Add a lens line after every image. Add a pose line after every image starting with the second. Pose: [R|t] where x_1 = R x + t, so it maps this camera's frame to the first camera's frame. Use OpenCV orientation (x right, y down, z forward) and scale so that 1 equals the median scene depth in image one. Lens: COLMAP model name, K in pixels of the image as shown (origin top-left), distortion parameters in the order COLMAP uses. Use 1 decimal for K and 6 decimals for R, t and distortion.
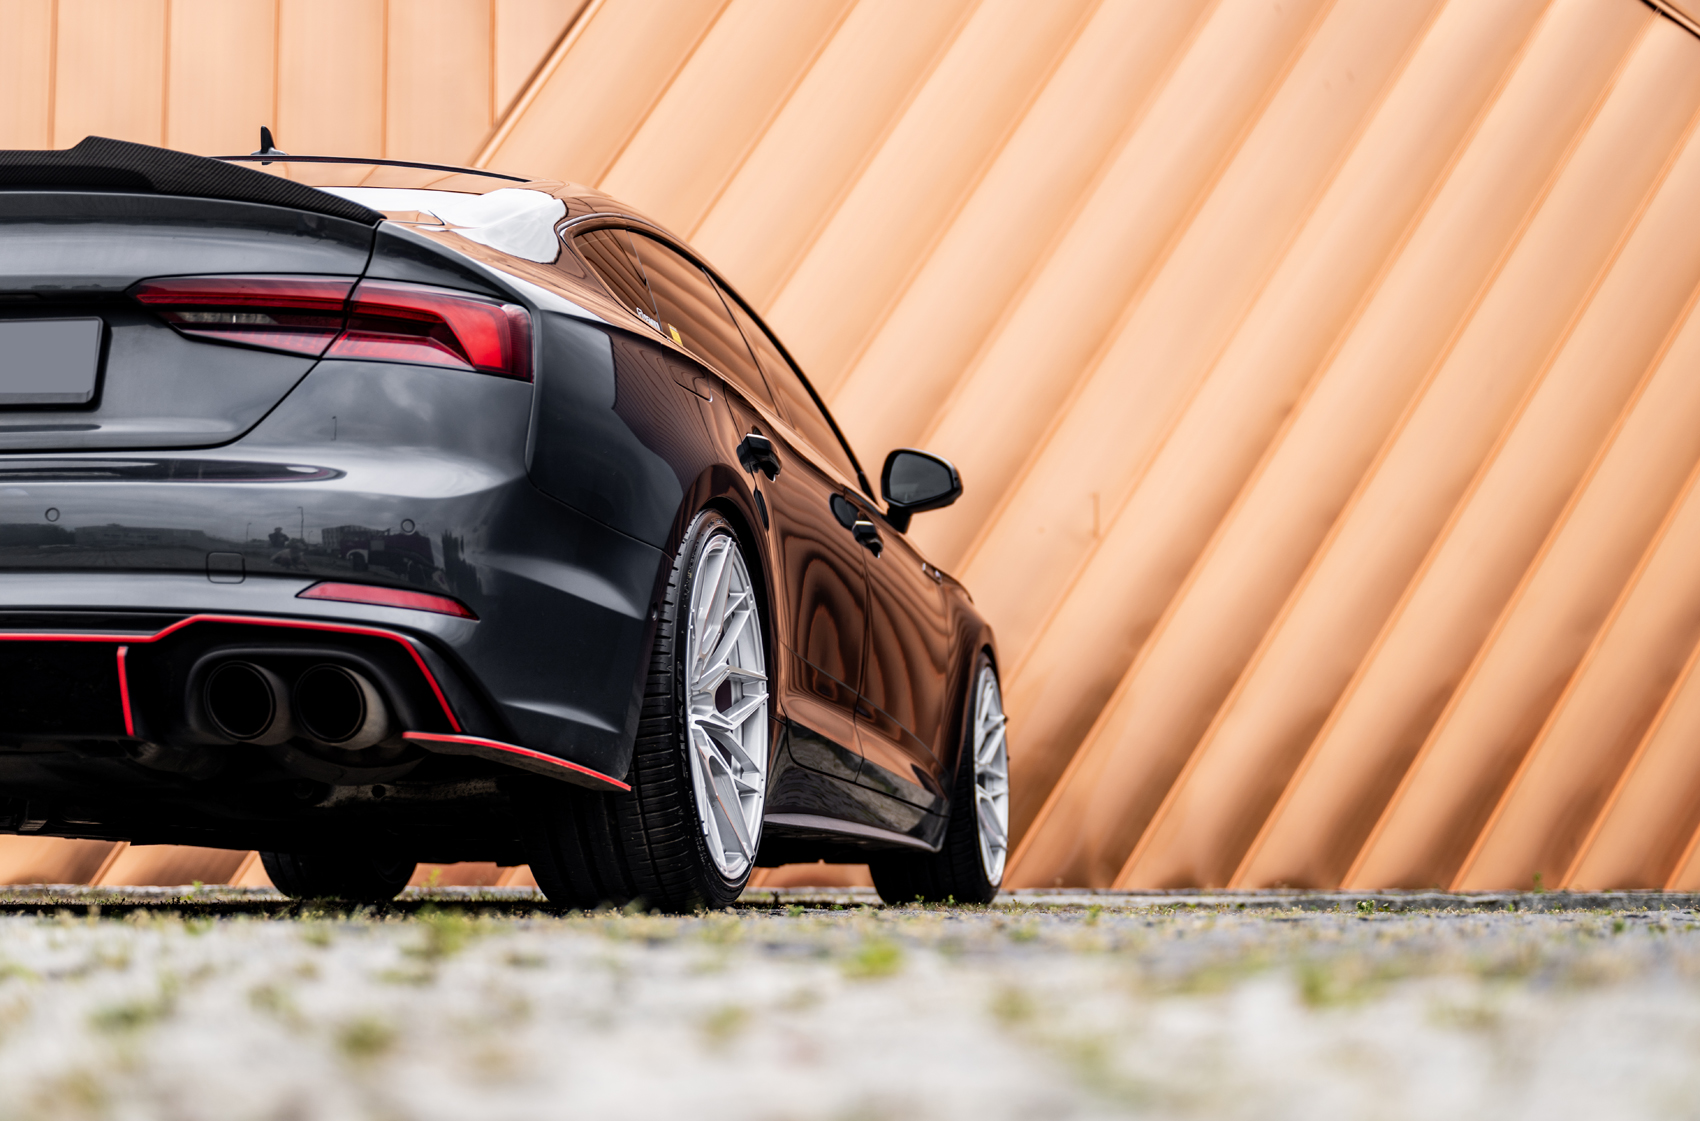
lens RADIAL K [[3018.0, 0, 853.0], [0, 3018.0, 565.2], [0, 0, 1]] dist [-0.009670, 0.000000]
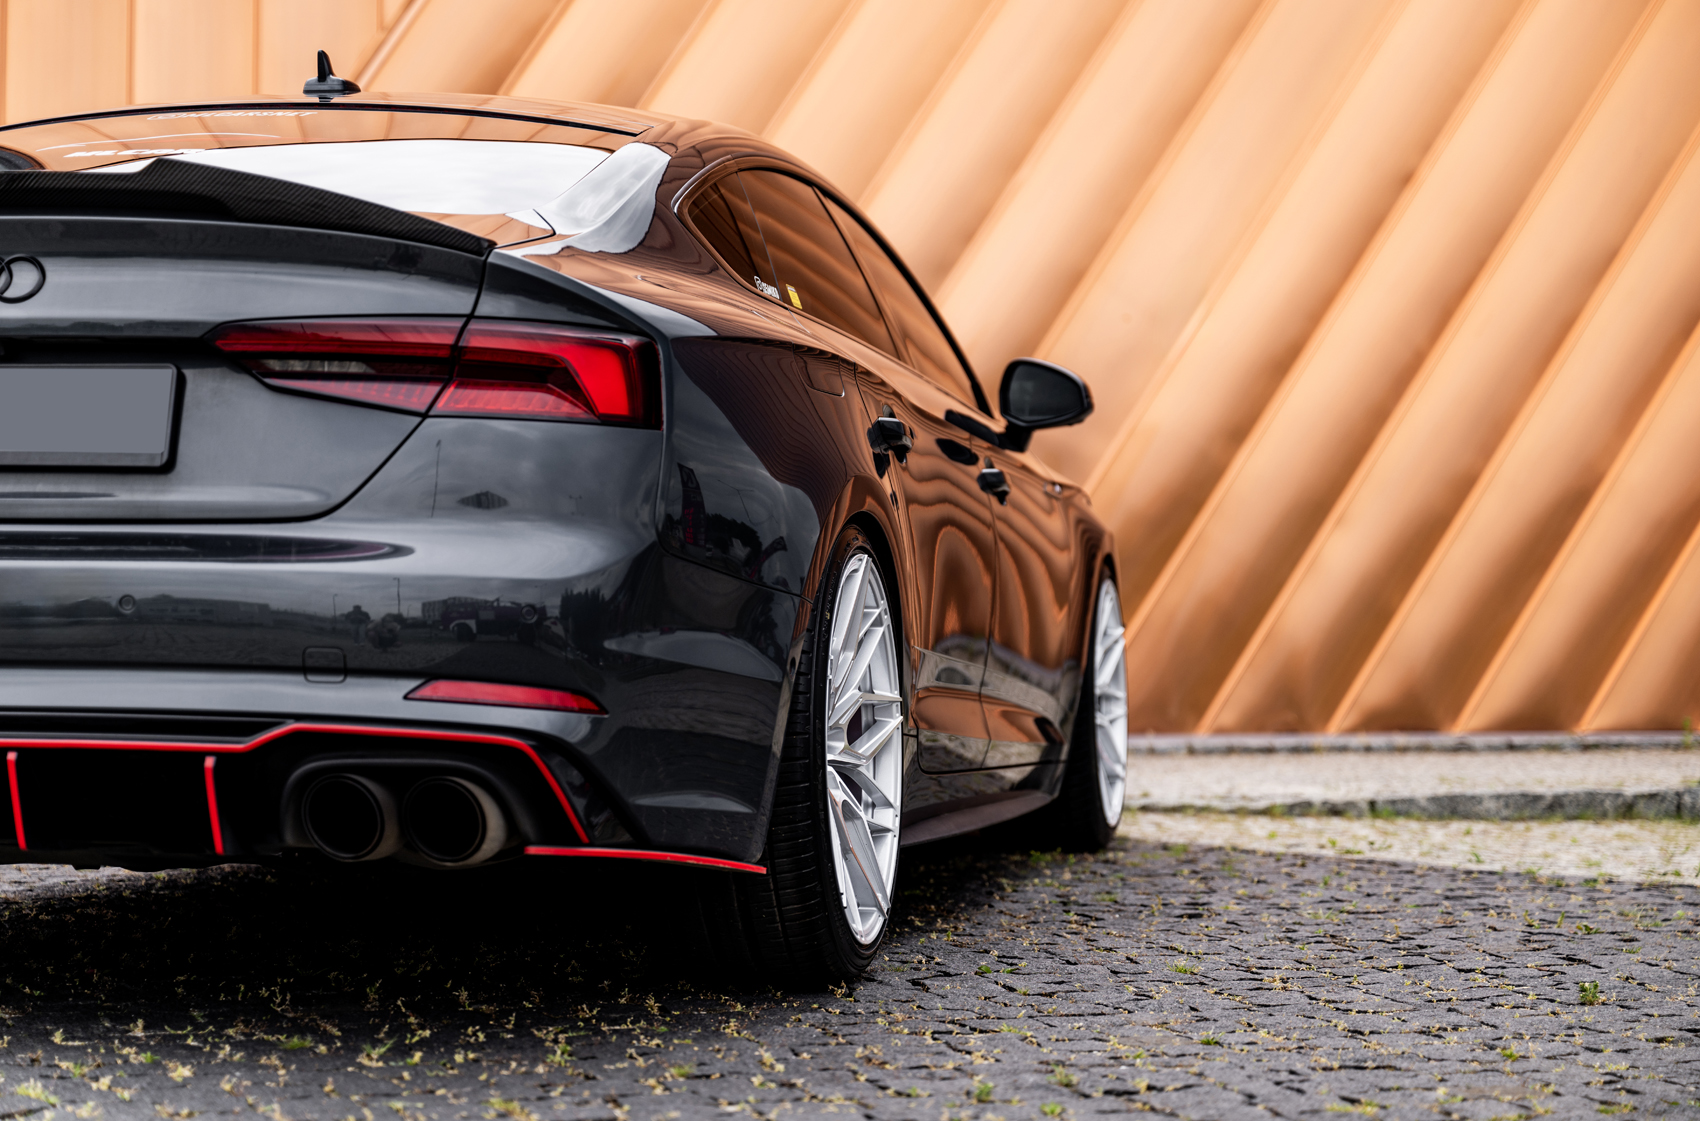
lens RADIAL K [[3397.6, 0, 848.7], [0, 3397.6, 559.0], [0, 0, 1]] dist [-0.053617, 0.000000]
pose [[0.999949, 0.004849, -0.008897, -0.039868], [-0.004092, 0.996527, 0.083173, -0.097210], [0.009269, -0.083132, 0.996495, 0.014895]]
